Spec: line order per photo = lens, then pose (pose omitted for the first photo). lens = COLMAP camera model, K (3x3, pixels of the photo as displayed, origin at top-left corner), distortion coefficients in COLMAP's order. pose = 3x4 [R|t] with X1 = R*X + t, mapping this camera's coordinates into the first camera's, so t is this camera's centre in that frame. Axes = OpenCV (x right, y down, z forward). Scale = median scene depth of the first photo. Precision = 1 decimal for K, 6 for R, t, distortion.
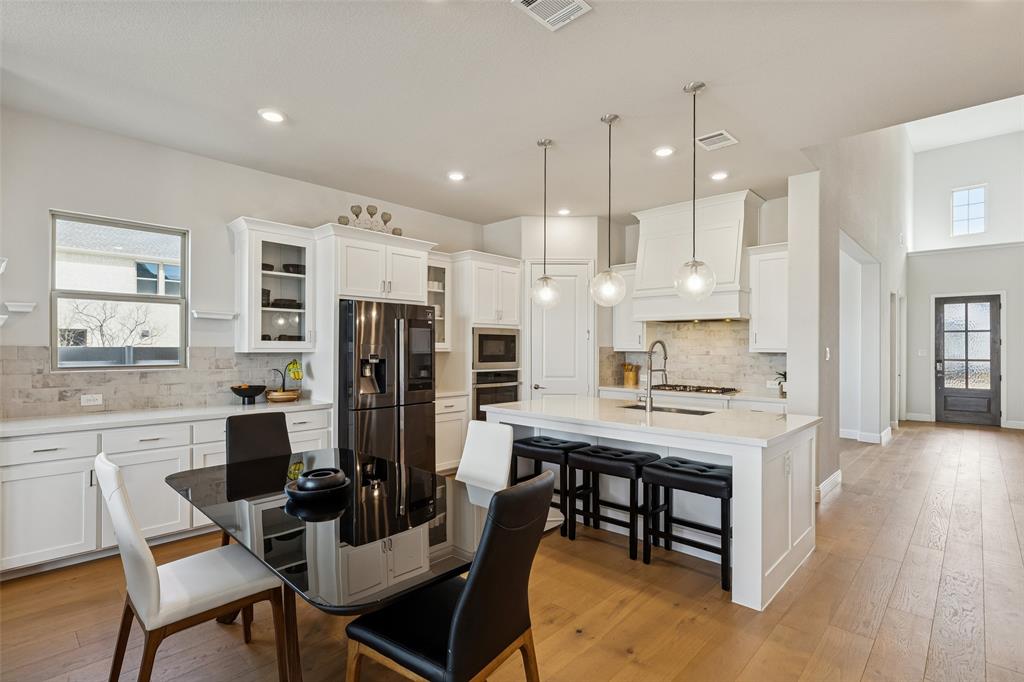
lens RADIAL K [[496.4, 0, 512.0], [0, 496.4, 343.4], [0, 0, 1]] dist [0.004250, 0.000578]
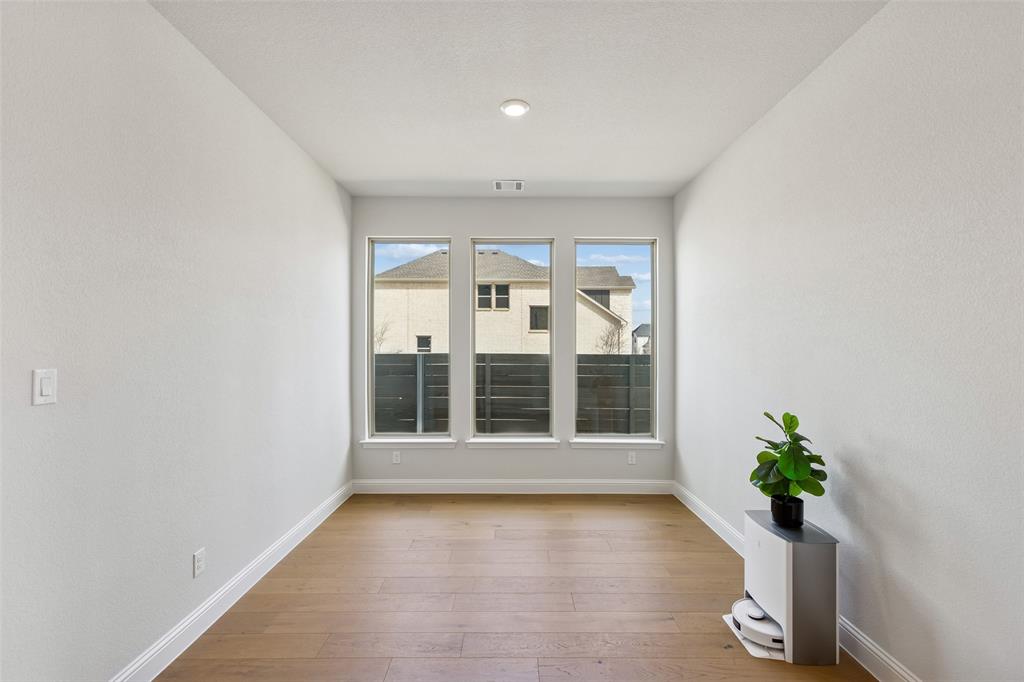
lens RADIAL K [[466.5, 0, 513.3], [0, 466.5, 343.7], [0, 0, 1]] dist [0.018614, -0.002350]
pose [[0.696031, -0.003166, -0.718004, 0.922417], [0.001655, 0.999995, -0.002806, -0.010123], [0.718009, 0.000765, 0.696033, 0.979286]]
